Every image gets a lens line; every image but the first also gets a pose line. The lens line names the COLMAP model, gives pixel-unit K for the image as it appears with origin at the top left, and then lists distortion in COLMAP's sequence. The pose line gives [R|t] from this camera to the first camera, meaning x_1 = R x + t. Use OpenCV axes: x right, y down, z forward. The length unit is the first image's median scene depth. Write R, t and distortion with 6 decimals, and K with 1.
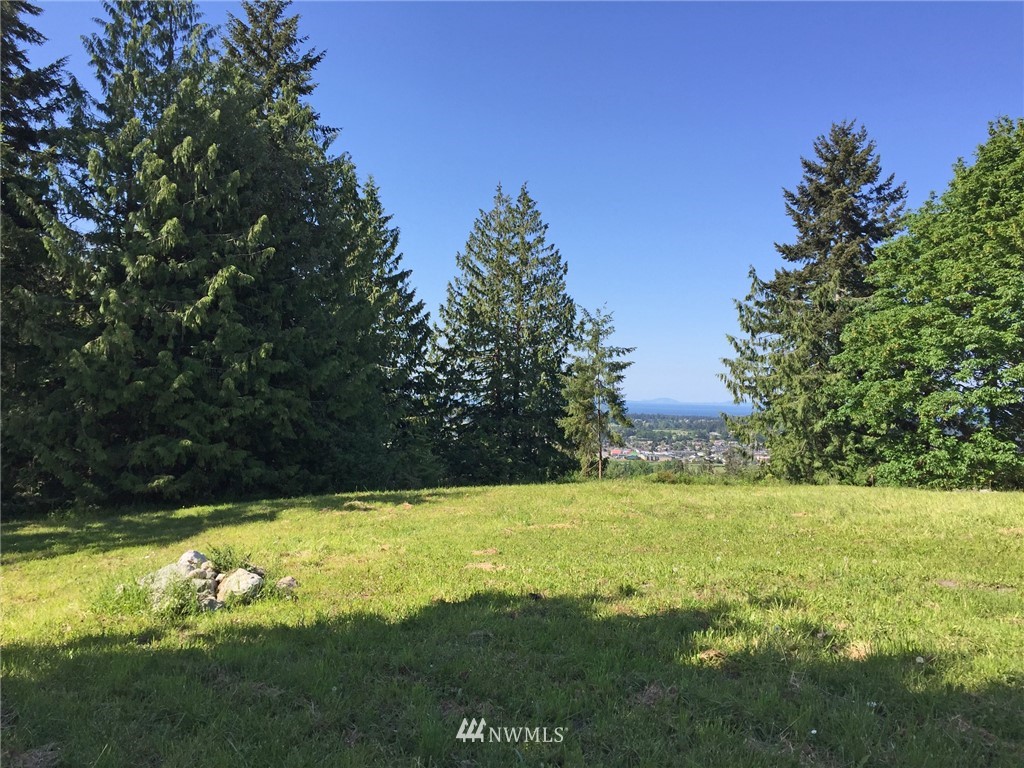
lens RADIAL K [[871.5, 0, 510.4], [0, 871.5, 380.7], [0, 0, 1]] dist [0.075576, -0.083752]
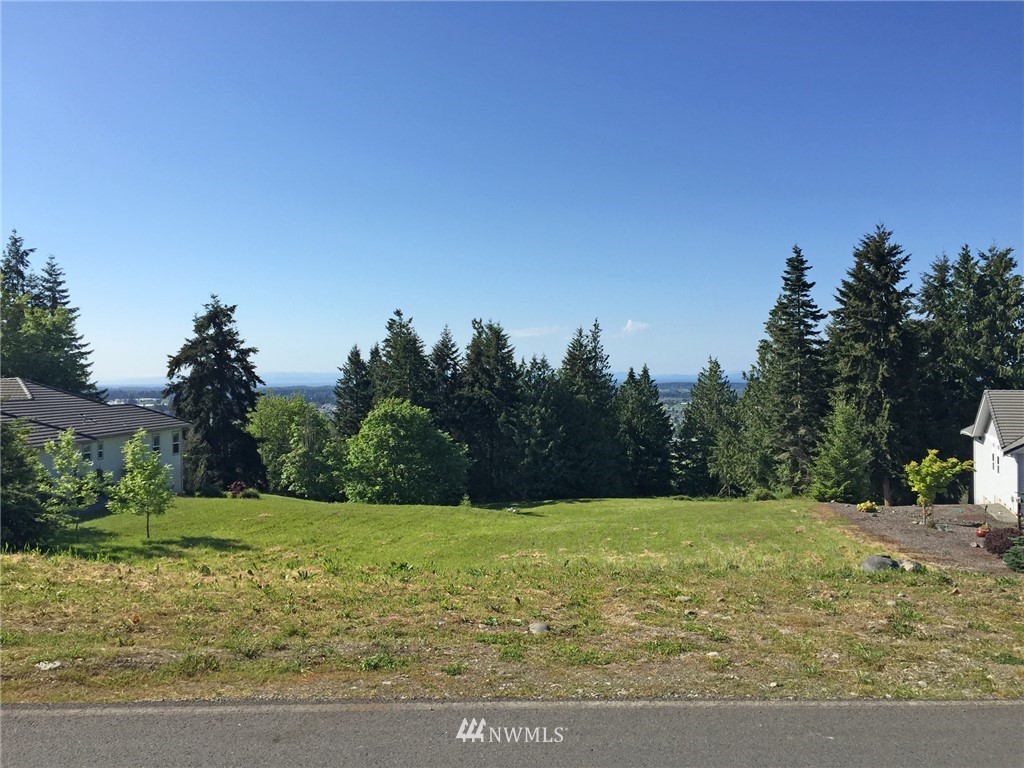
lens RADIAL K [[866.5, 0, 512.0], [0, 866.5, 384.0], [0, 0, 1]] dist [0.075137, -0.087663]
pose [[0.828963, -0.031450, -0.558419, 1.590256], [0.043155, 0.999038, 0.007798, -0.389349], [0.557637, -0.030562, 0.829522, -2.169323]]
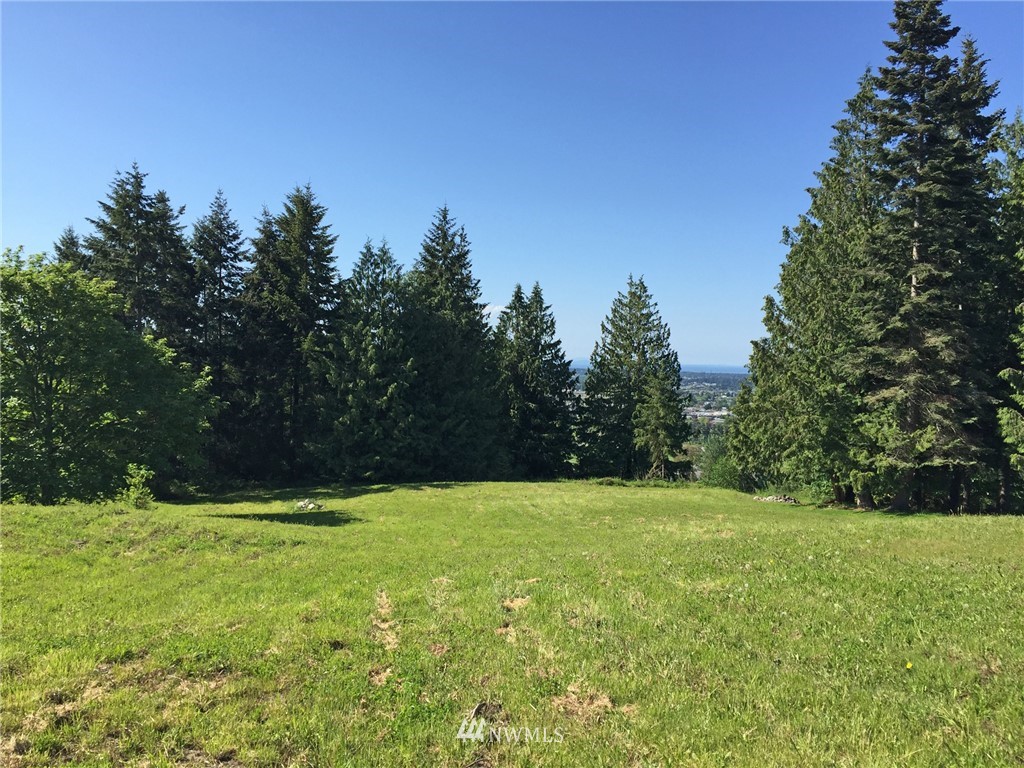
lens RADIAL K [[871.5, 0, 510.4], [0, 871.5, 380.7], [0, 0, 1]] dist [0.075576, -0.083752]
pose [[0.912838, 0.001266, -0.408319, 0.829474], [0.011949, 0.999484, 0.029812, -0.183319], [0.408146, -0.032093, 0.912352, -0.909263]]
